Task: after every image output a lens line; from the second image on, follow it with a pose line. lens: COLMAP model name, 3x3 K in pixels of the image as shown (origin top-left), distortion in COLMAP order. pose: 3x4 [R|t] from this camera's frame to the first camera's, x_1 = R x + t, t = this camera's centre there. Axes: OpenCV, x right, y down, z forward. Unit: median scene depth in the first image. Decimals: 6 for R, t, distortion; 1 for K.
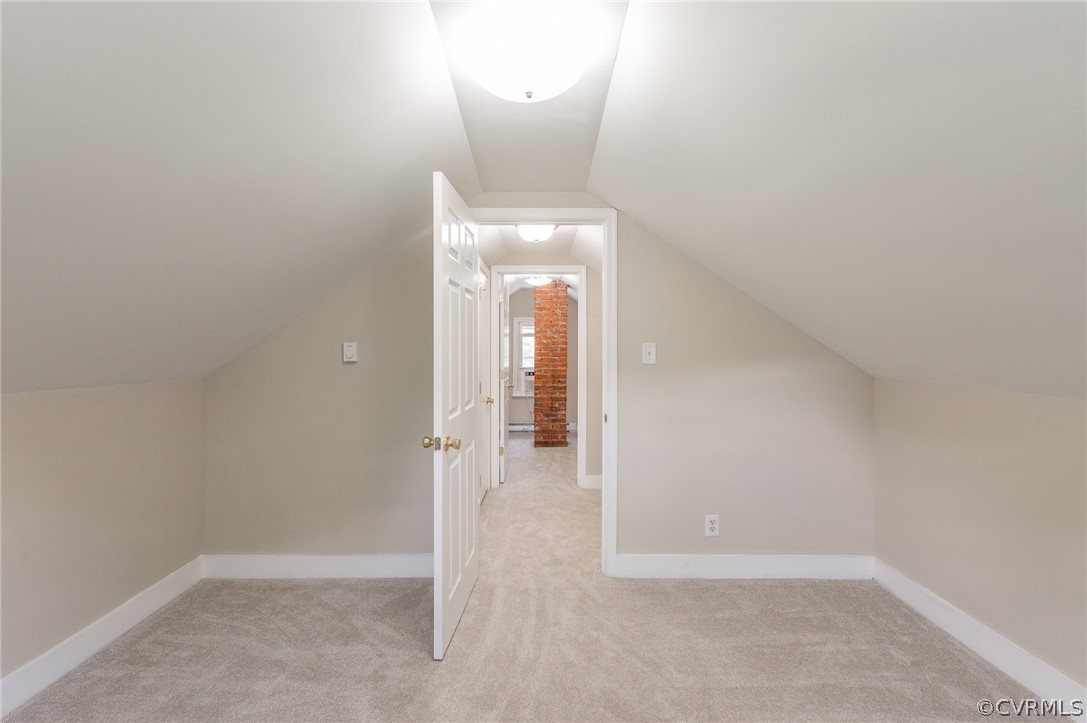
lens RADIAL K [[499.8, 0, 544.0], [0, 499.8, 350.3], [0, 0, 1]] dist [-0.007620, -0.001172]
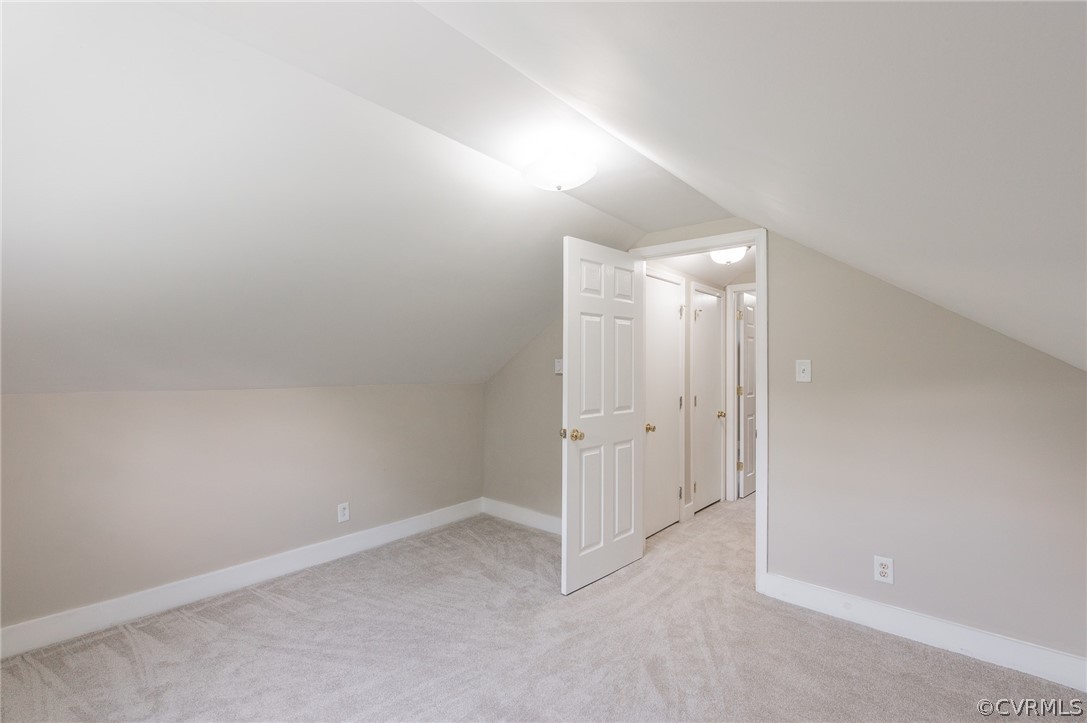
lens RADIAL K [[499.8, 0, 544.0], [0, 499.8, 350.3], [0, 0, 1]] dist [-0.007620, -0.001172]
pose [[0.754131, -0.011288, -0.656627, 0.525459], [-0.009572, 0.999557, -0.028176, -0.001942], [0.656654, 0.027533, 0.753689, -0.060421]]
